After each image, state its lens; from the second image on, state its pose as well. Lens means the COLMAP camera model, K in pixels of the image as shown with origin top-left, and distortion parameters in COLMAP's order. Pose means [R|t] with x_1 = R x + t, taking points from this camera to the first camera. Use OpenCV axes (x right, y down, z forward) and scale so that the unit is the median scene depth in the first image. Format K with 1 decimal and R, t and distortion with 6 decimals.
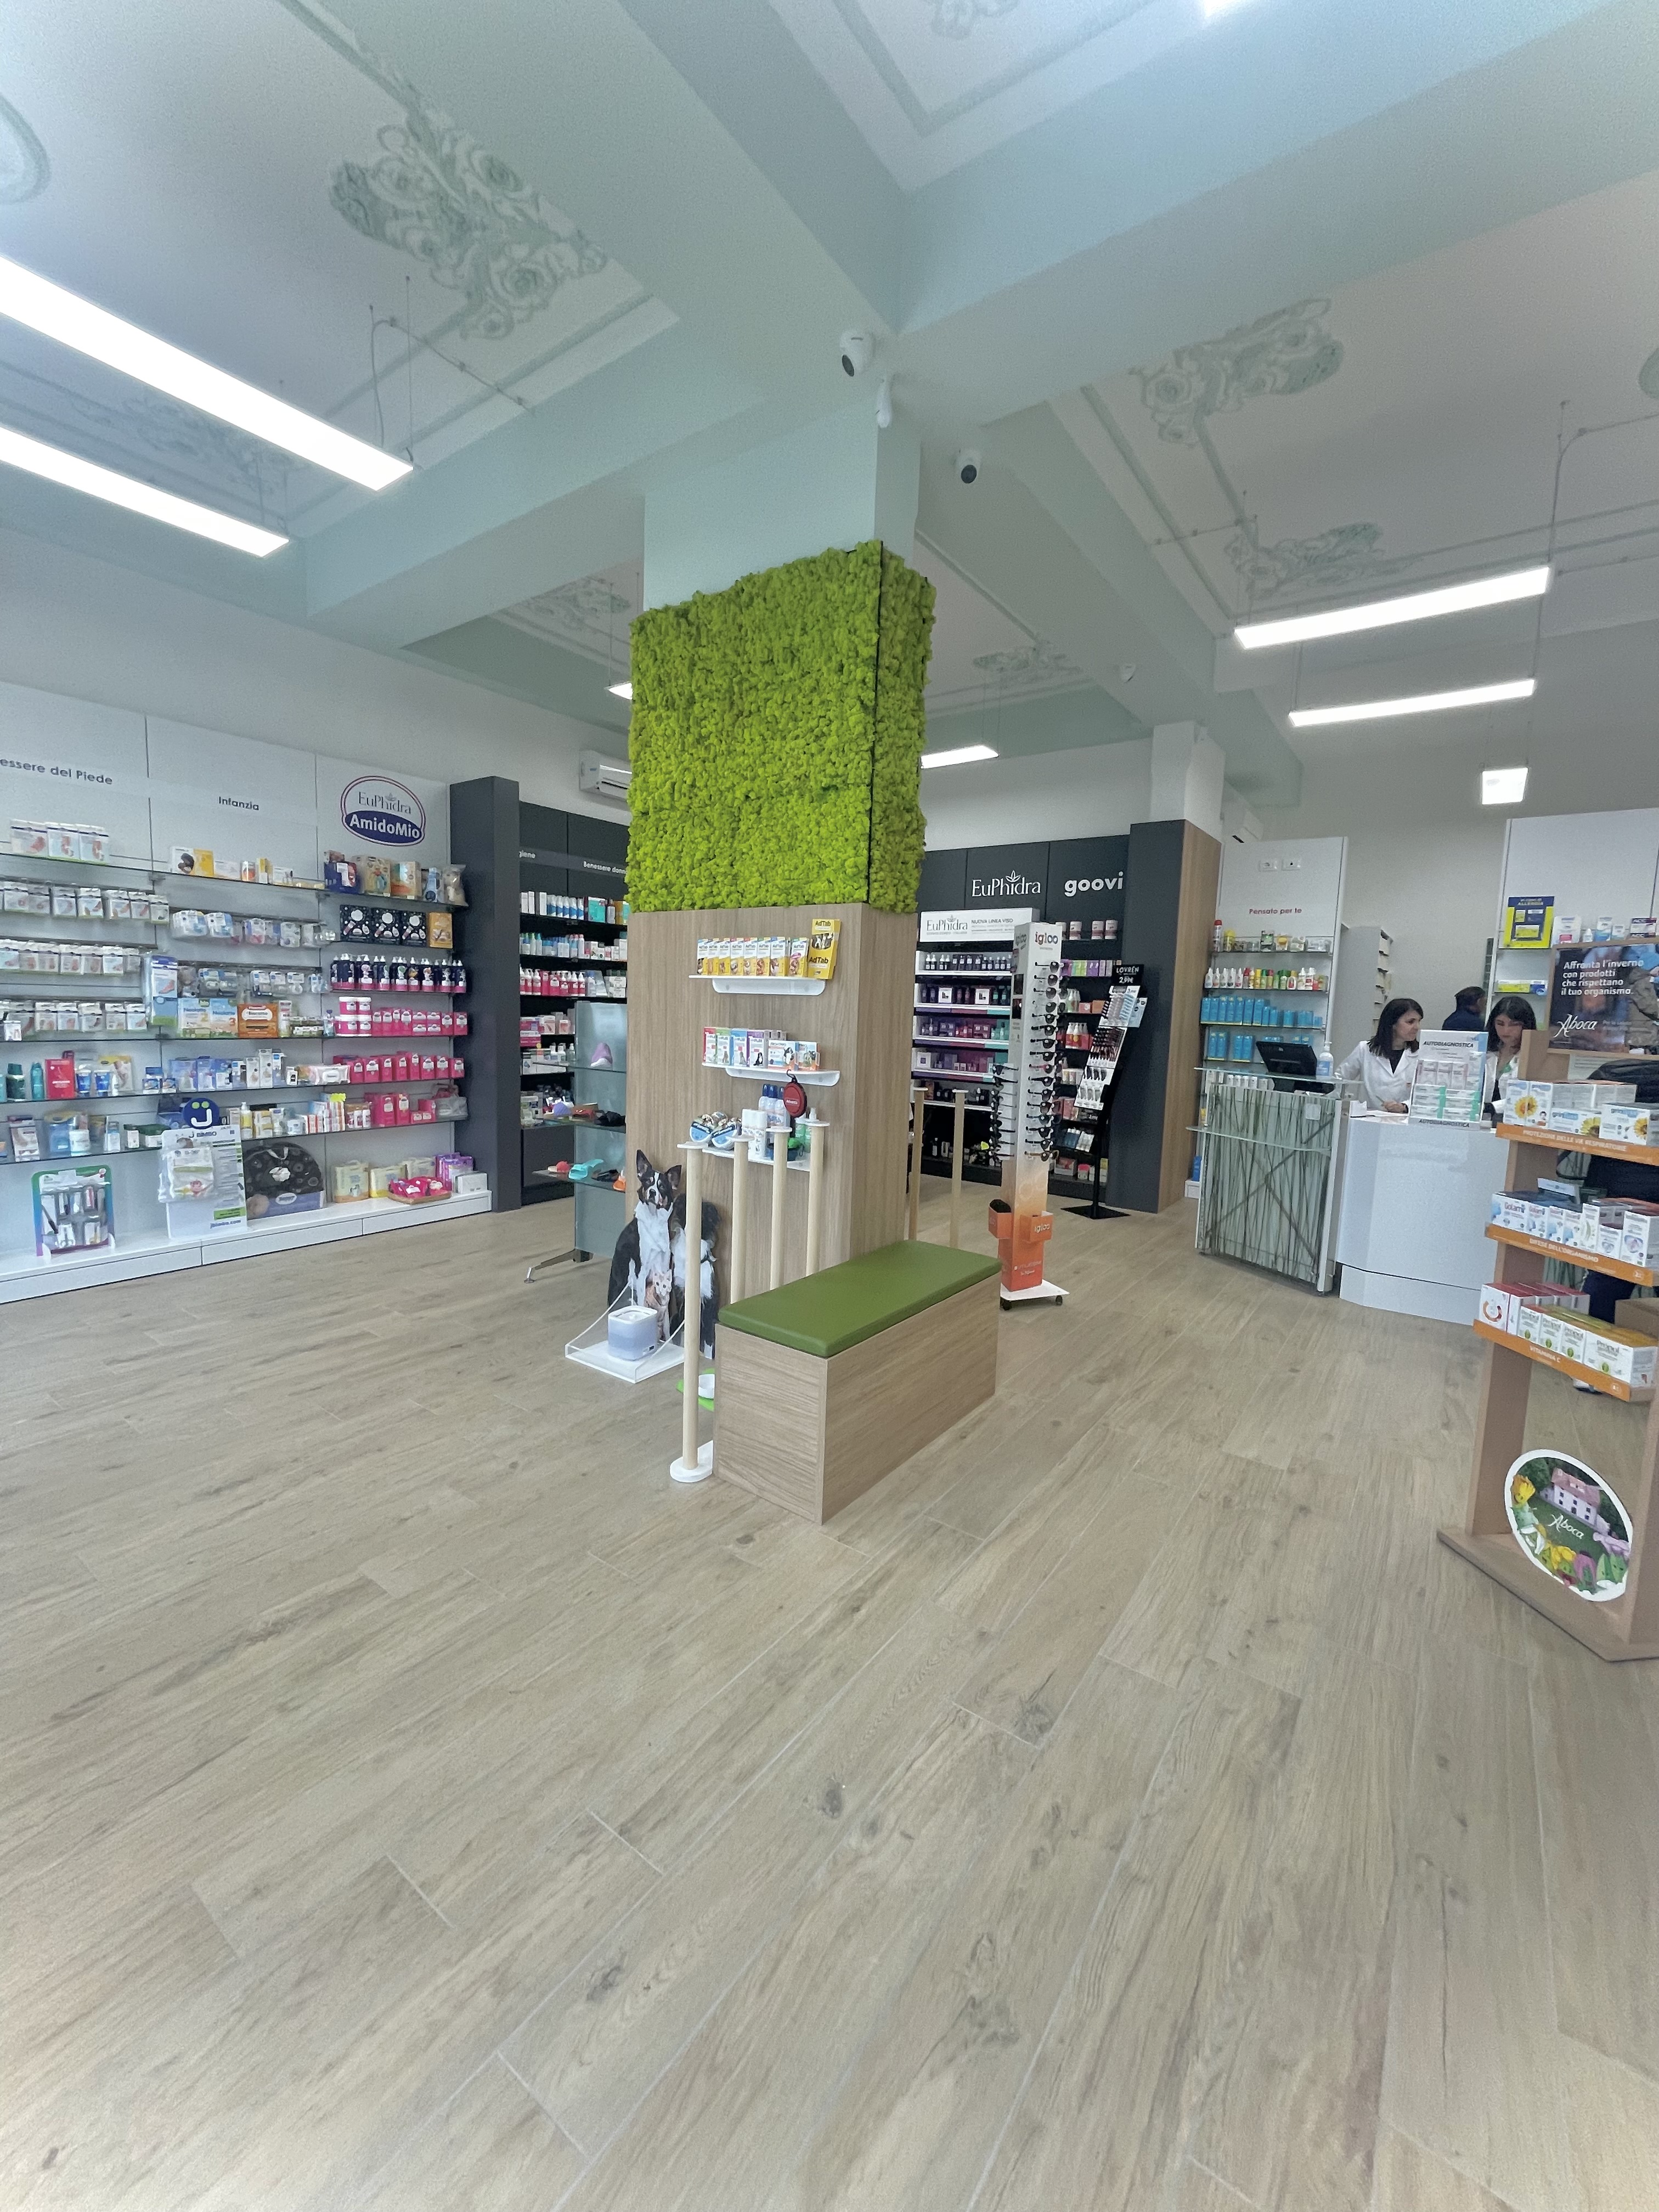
lens RADIAL K [[892.8, 0, 825.9], [0, 892.8, 1099.1], [0, 0, 1]] dist [-0.003945, 0.000576]
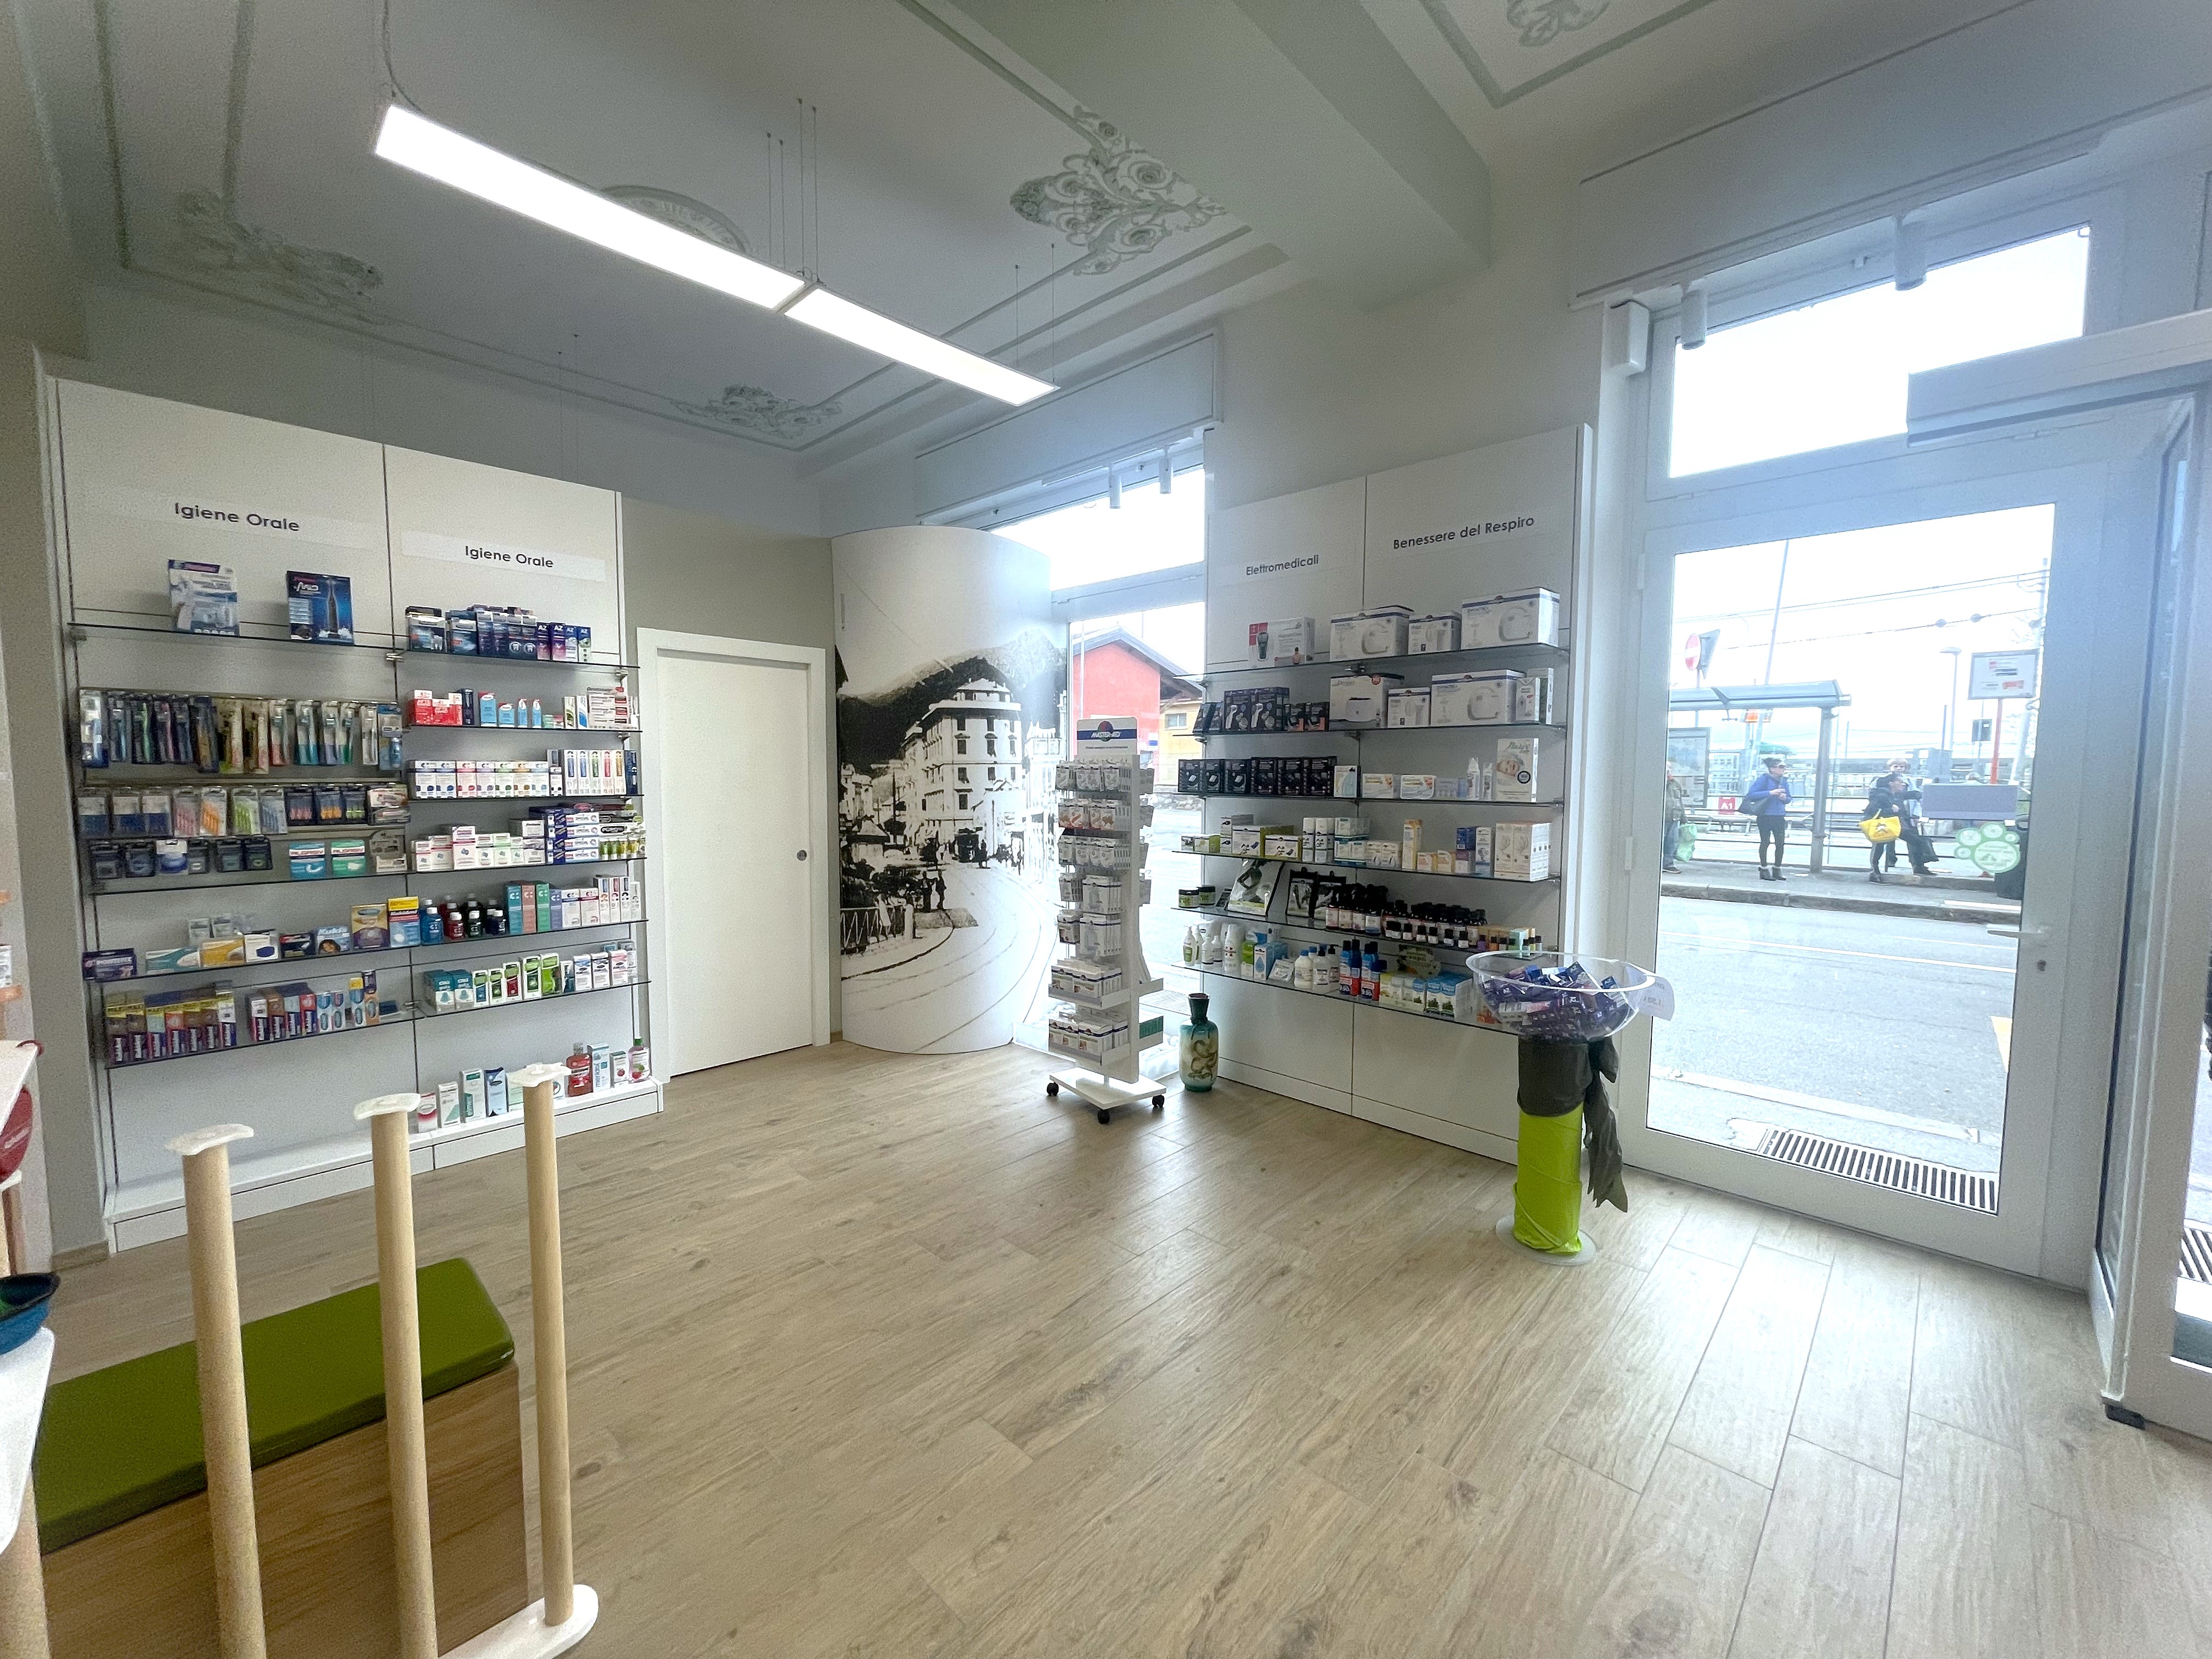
lens RADIAL K [[892.8, 0, 1094.3], [0, 892.8, 830.2], [0, 0, 1]] dist [-0.003945, 0.000576]
pose [[-0.988920, -0.049516, 0.139947, -0.321494], [-0.023340, 0.982868, 0.182825, -0.121962], [-0.146602, 0.177533, -0.973134, 0.826534]]
